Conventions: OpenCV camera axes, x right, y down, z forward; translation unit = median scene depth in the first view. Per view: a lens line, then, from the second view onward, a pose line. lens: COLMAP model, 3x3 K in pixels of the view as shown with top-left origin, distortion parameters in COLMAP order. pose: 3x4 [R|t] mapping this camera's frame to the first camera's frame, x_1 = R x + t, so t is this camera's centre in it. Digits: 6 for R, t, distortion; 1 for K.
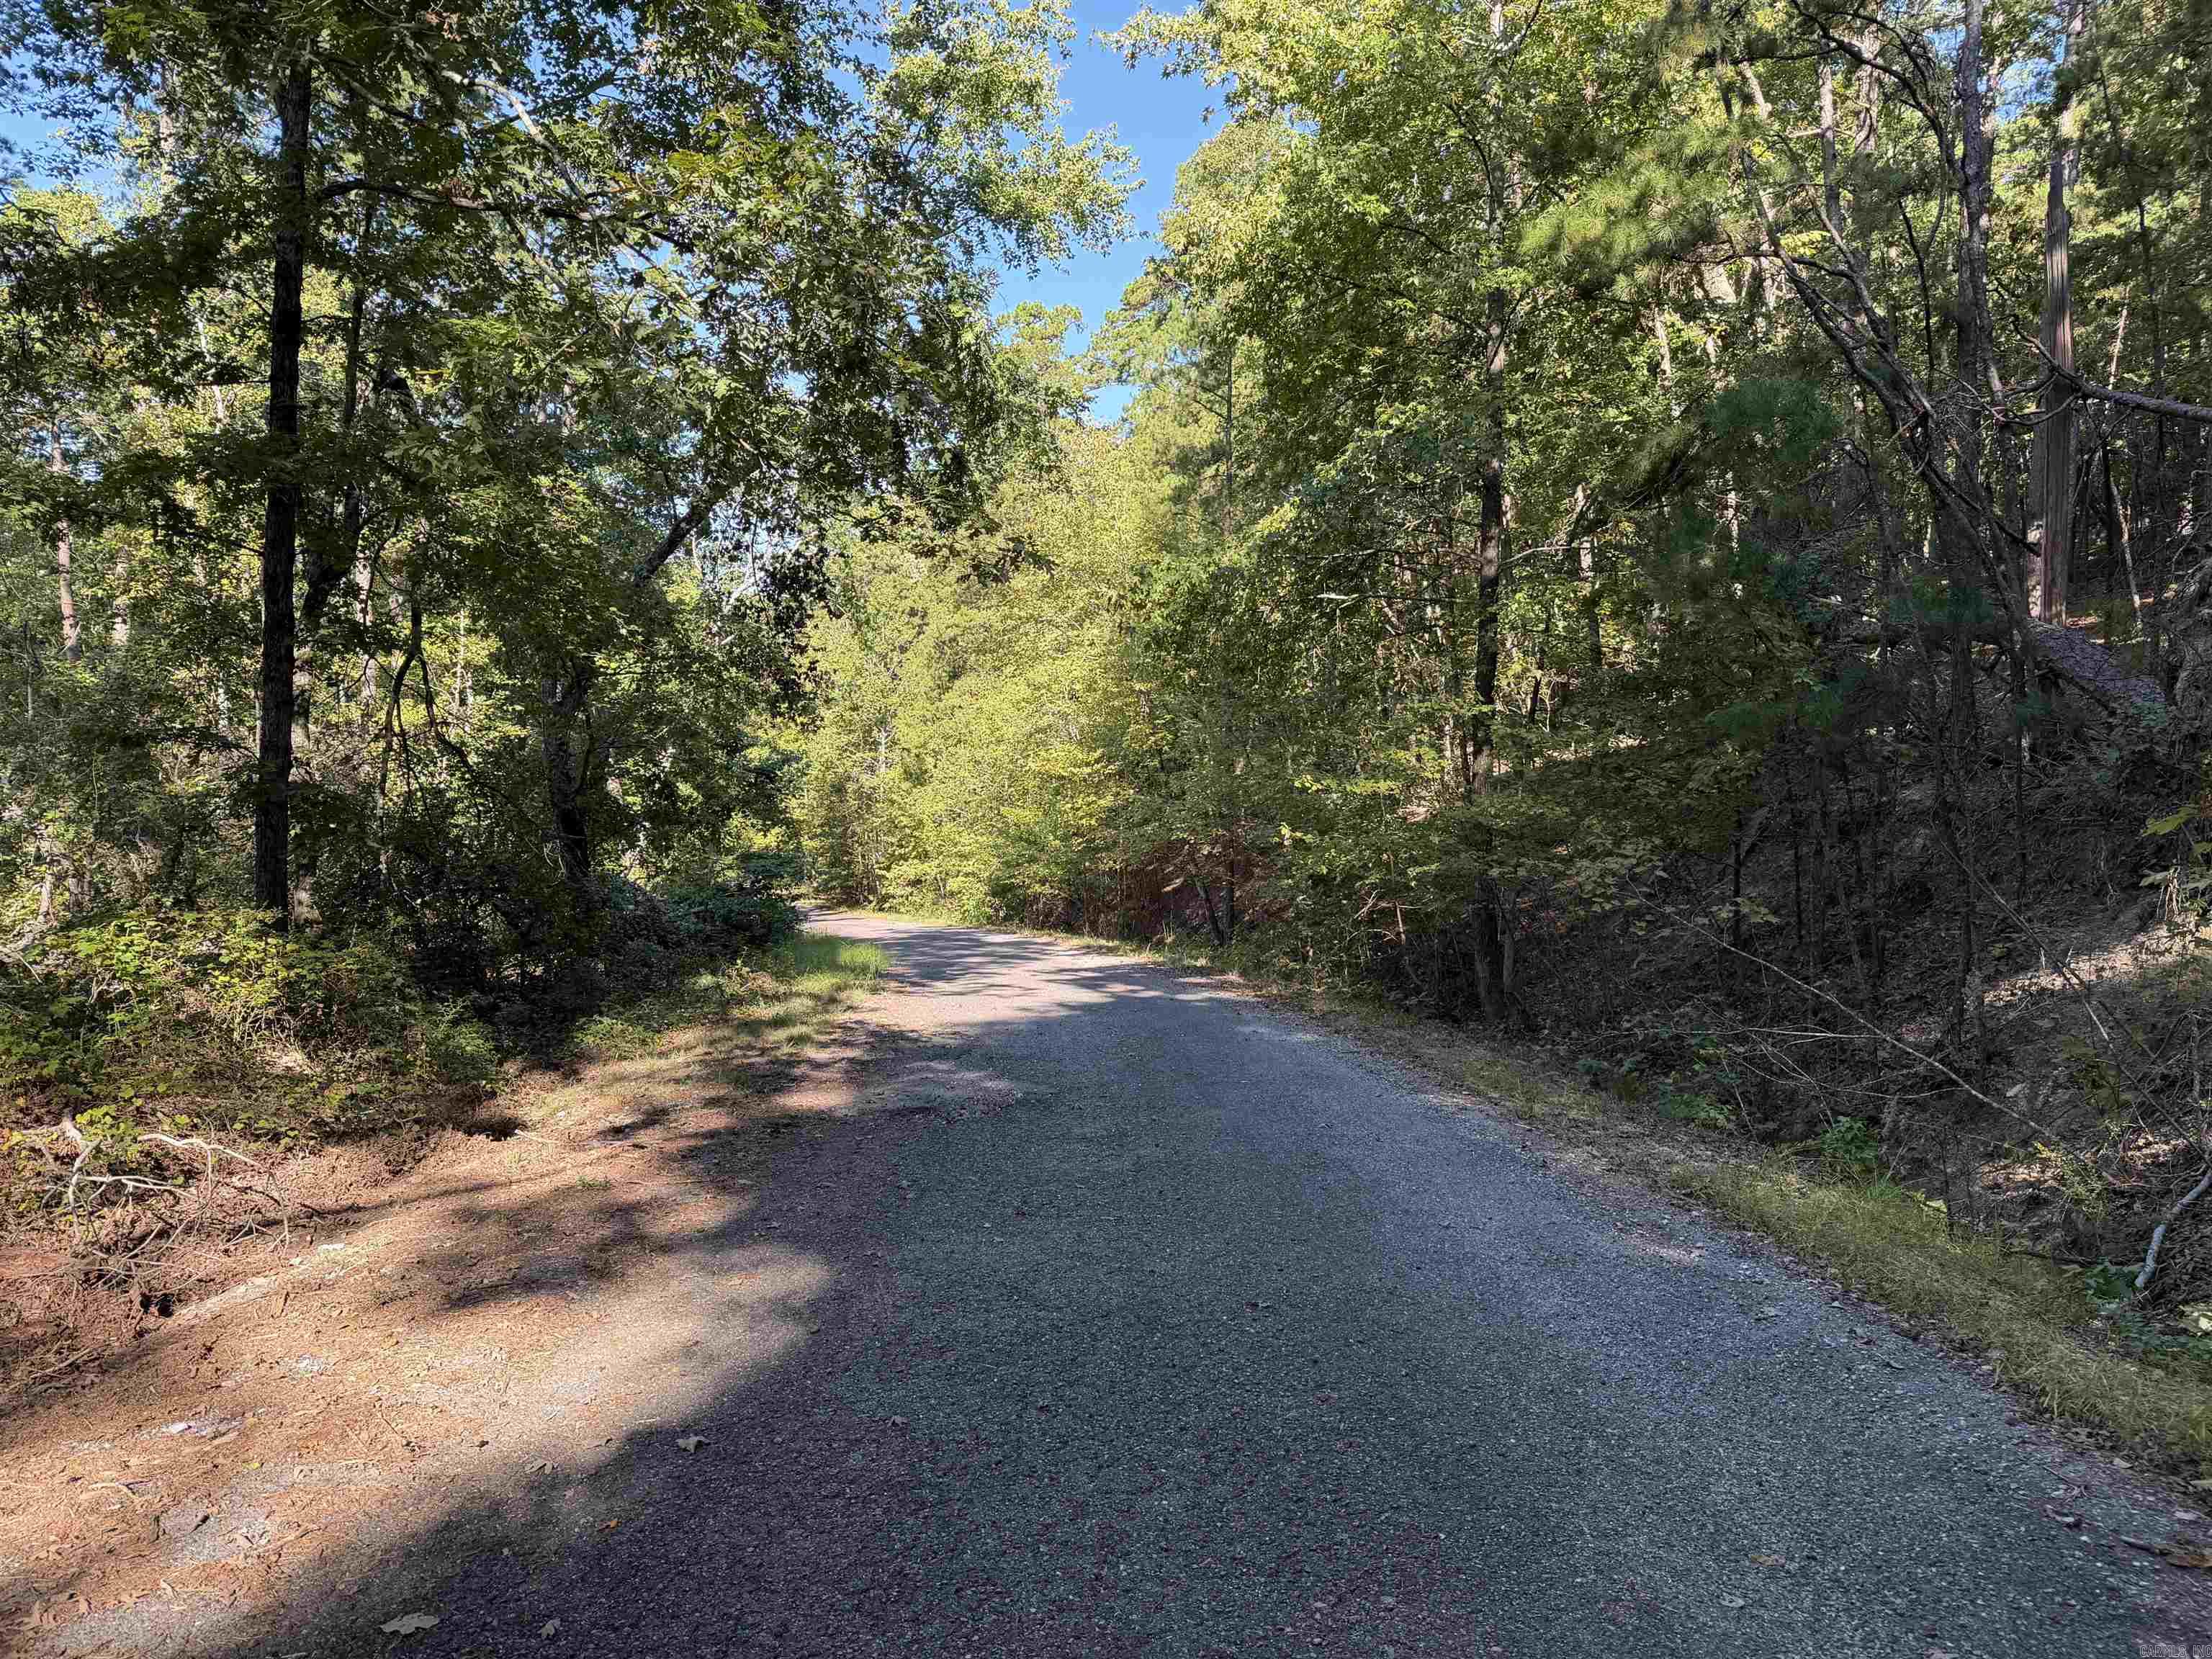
lens RADIAL K [[1538.6, 0, 1144.5], [0, 1538.6, 827.1], [0, 0, 1]] dist [0.148082, -0.287775]
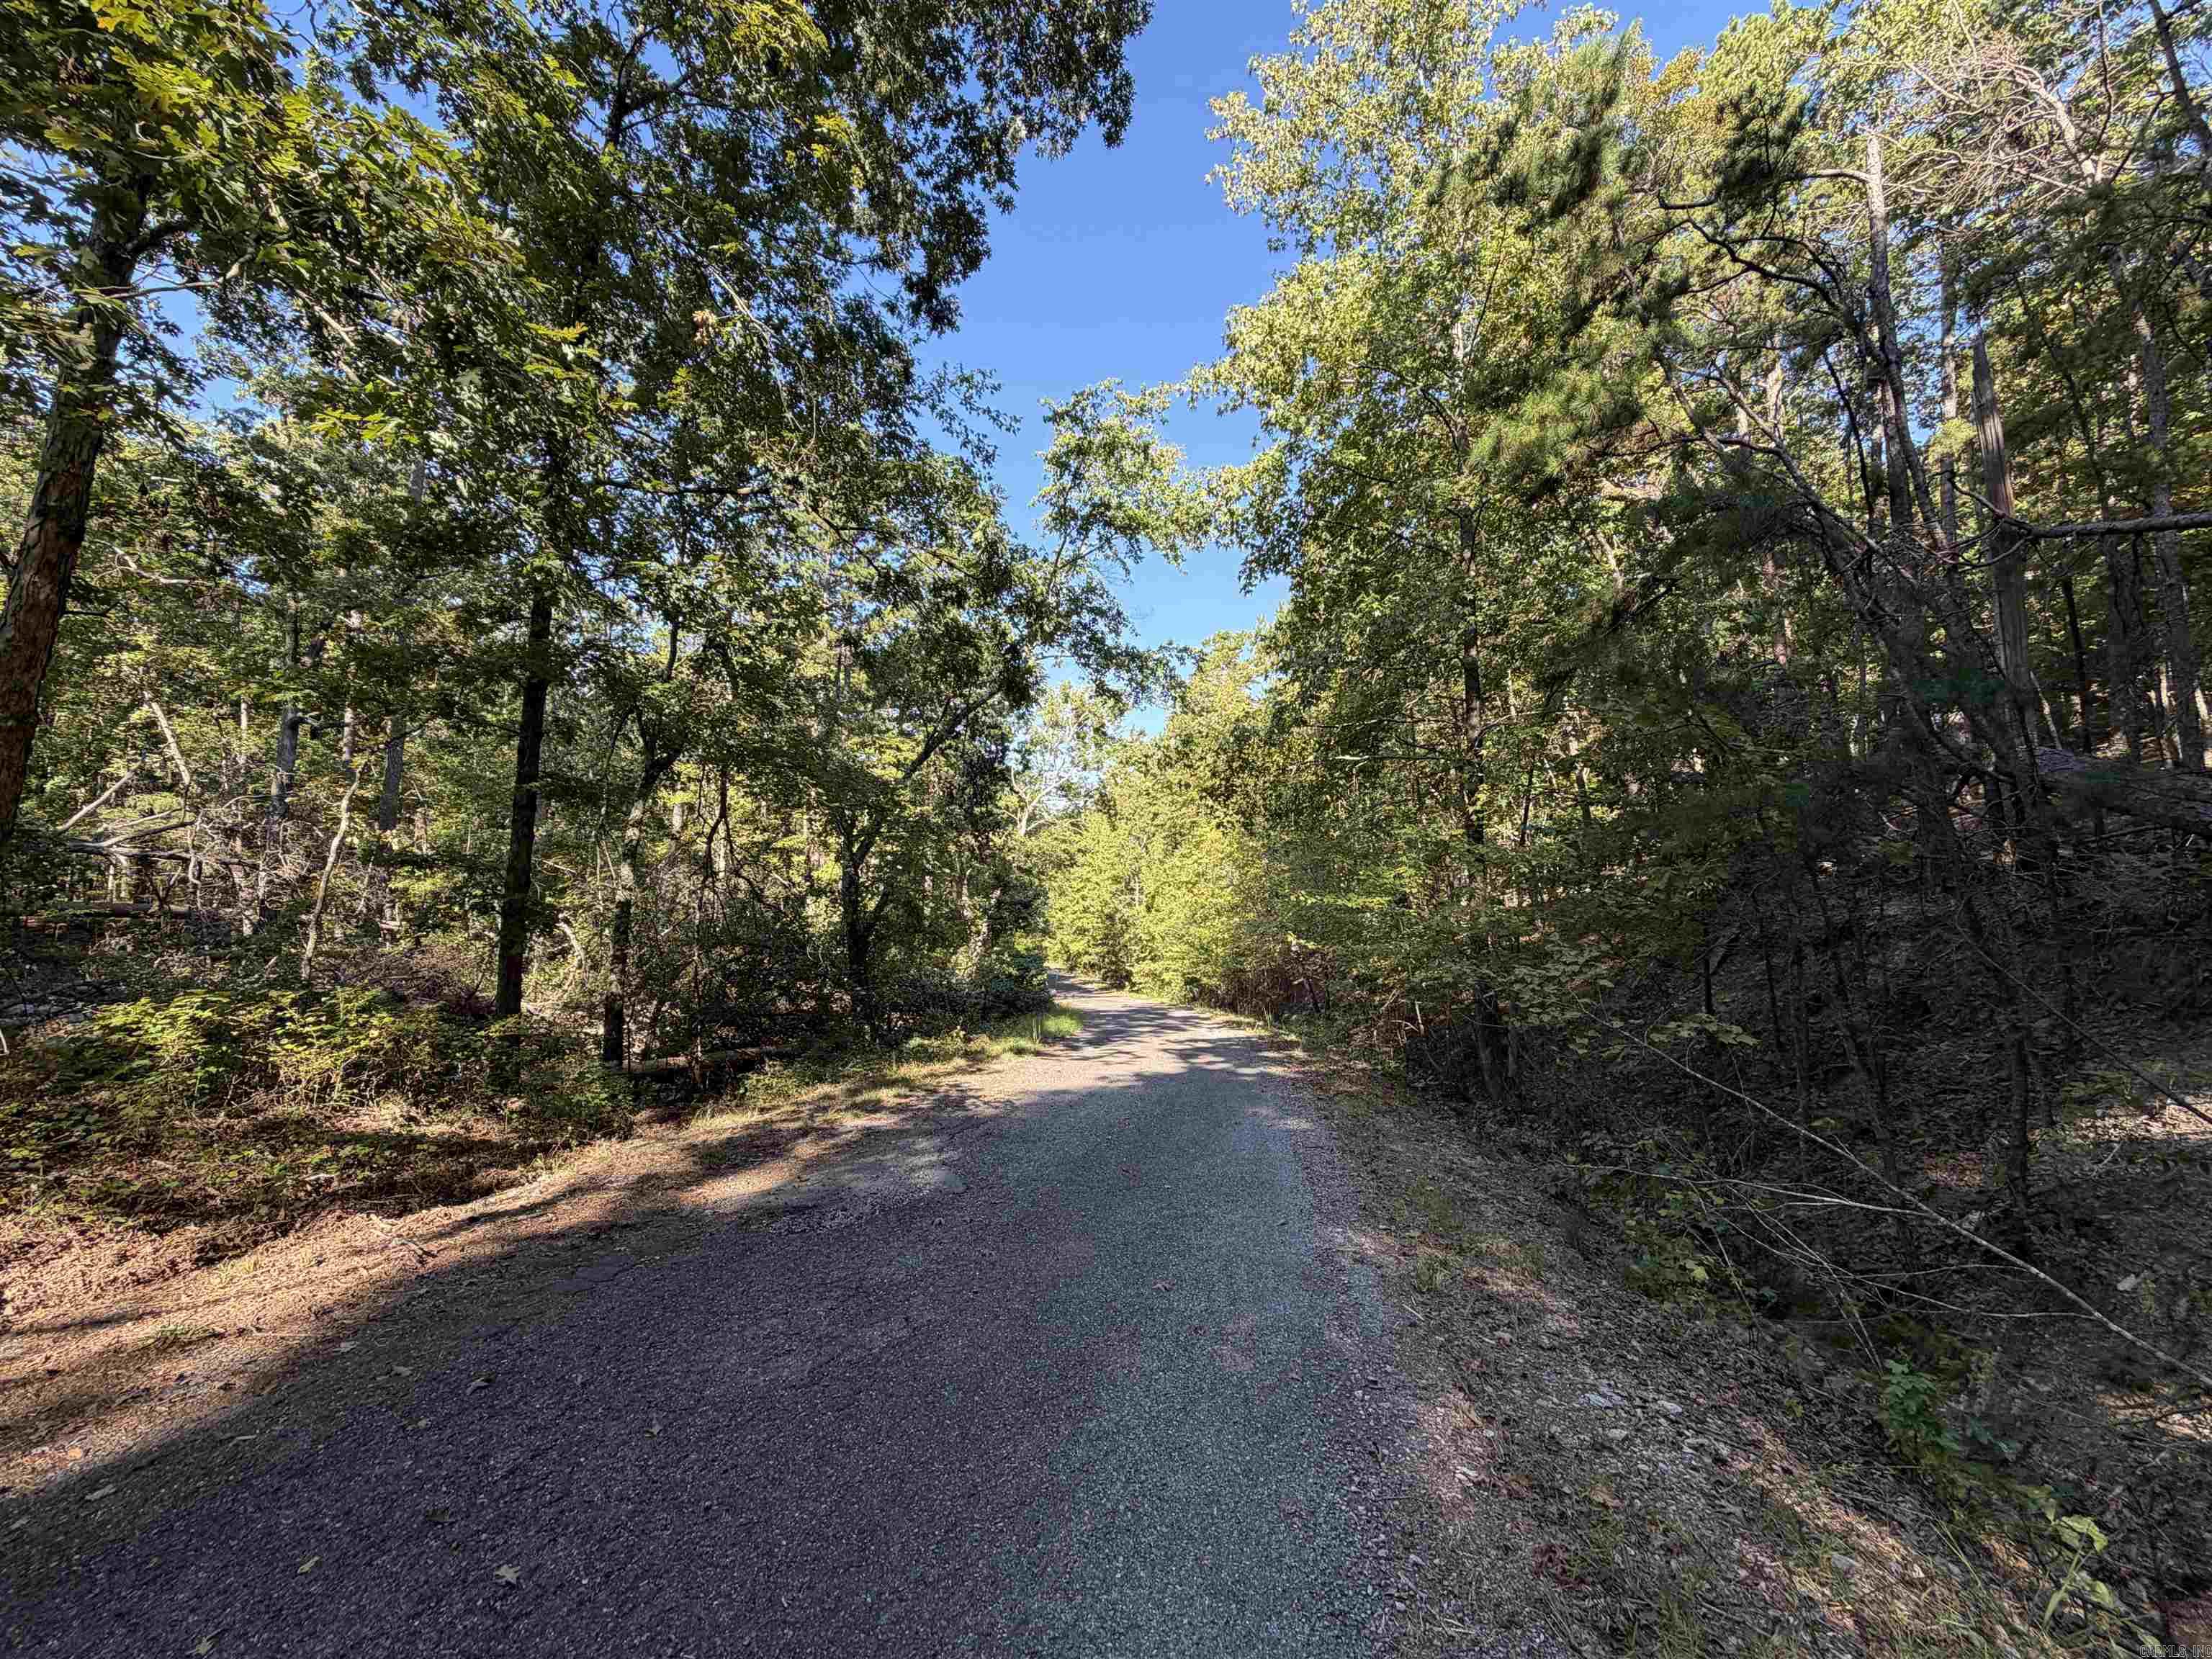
lens RADIAL K [[884.9, 0, 1092.1], [0, 884.9, 826.4], [0, 0, 1]] dist [0.000222, -0.000660]
pose [[0.967292, -0.021227, -0.252777, 0.090967], [-0.011937, 0.991580, -0.128945, 0.004963], [0.253386, 0.127745, 0.958894, 0.218990]]
